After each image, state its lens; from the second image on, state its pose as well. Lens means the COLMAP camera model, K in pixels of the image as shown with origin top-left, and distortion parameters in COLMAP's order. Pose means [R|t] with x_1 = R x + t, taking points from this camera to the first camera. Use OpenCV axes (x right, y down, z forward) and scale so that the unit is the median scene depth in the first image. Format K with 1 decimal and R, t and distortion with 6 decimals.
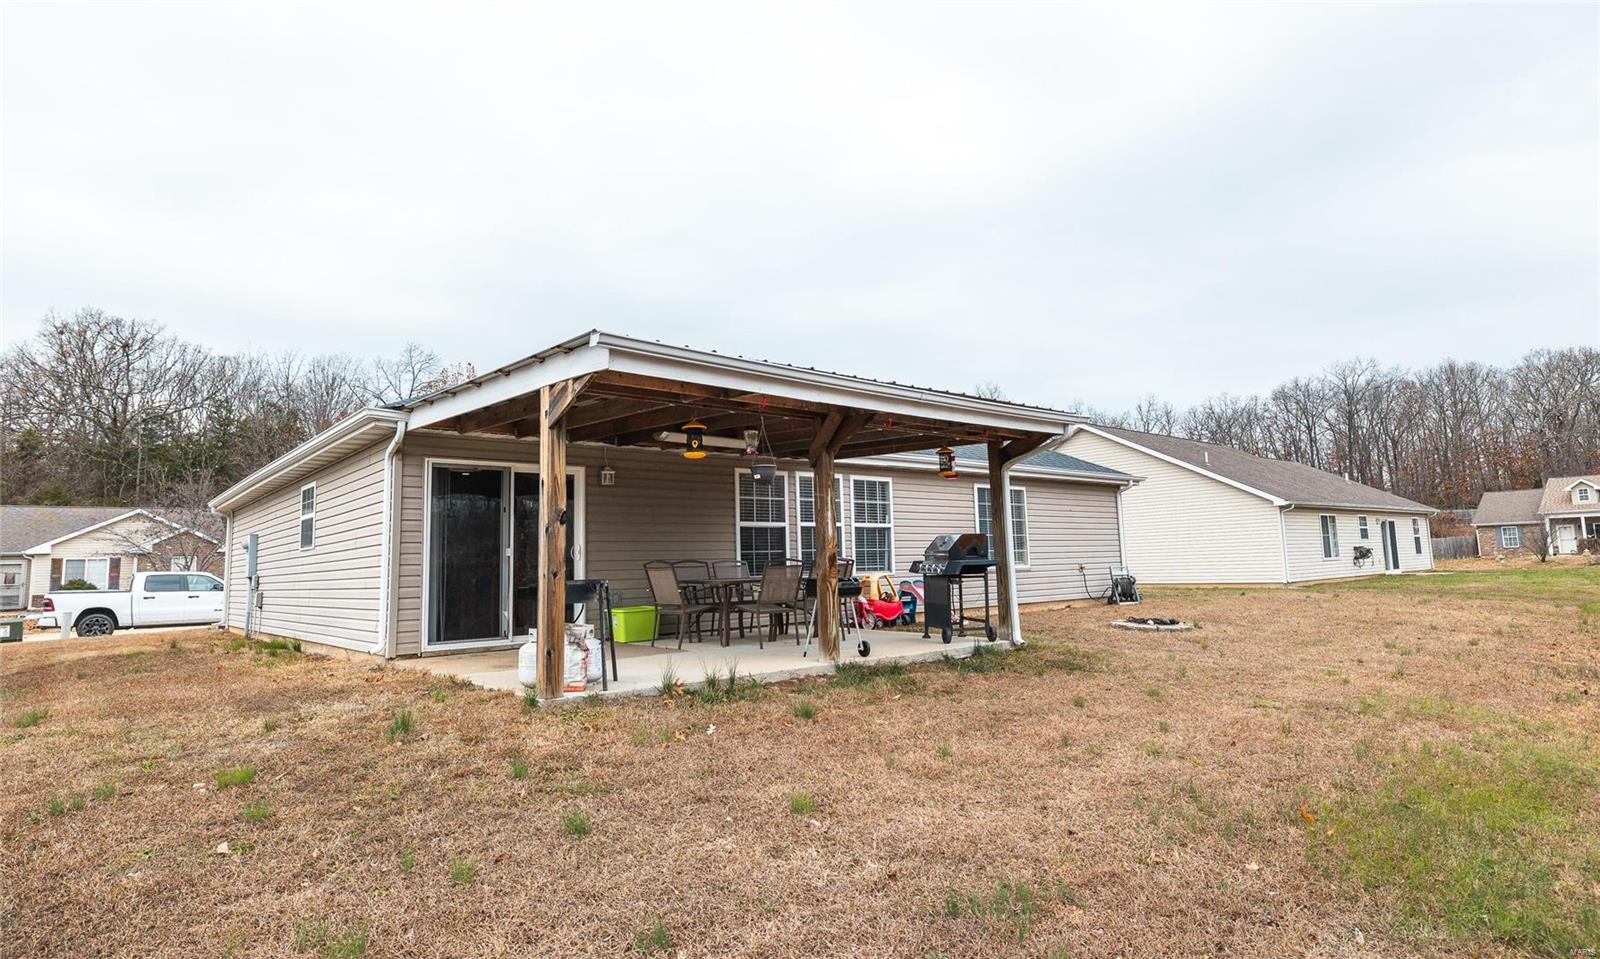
lens RADIAL K [[833.0, 0, 796.7], [0, 833.0, 499.5], [0, 0, 1]] dist [-0.002140, -0.000044]
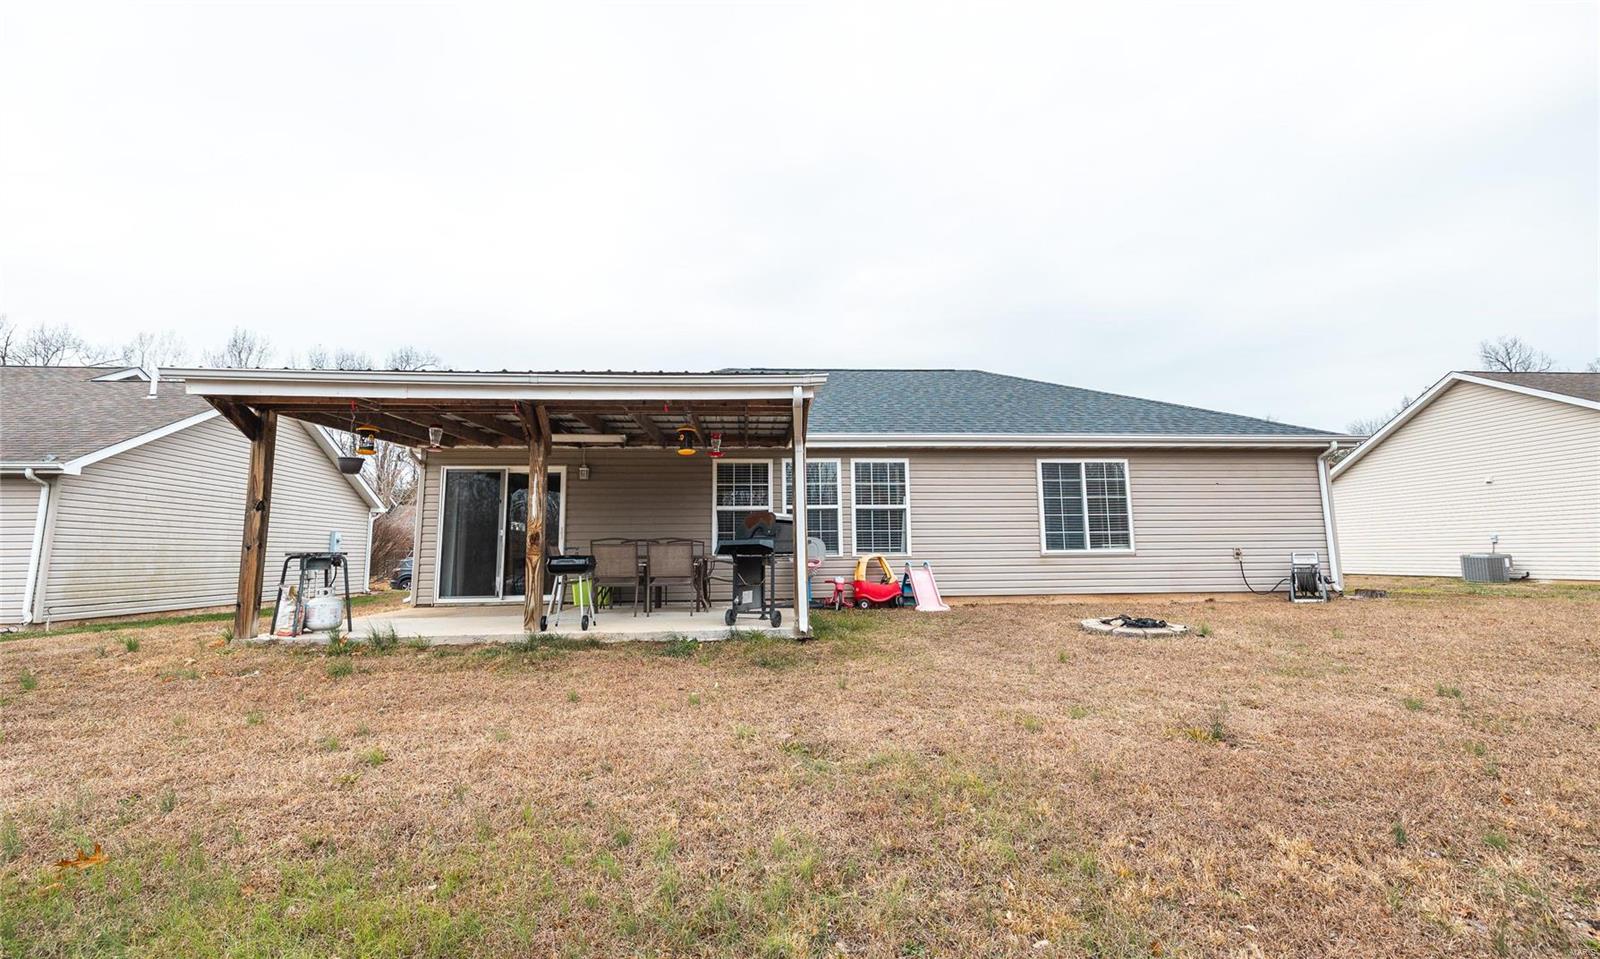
lens RADIAL K [[685.8, 0, 805.1], [0, 685.8, 496.6], [0, 0, 1]] dist [0.003327, 0.000219]
pose [[0.820320, -0.030000, -0.571117, 0.553874], [0.033863, 0.999419, -0.003859, 0.020985], [0.570901, -0.016174, 0.820860, 0.301488]]
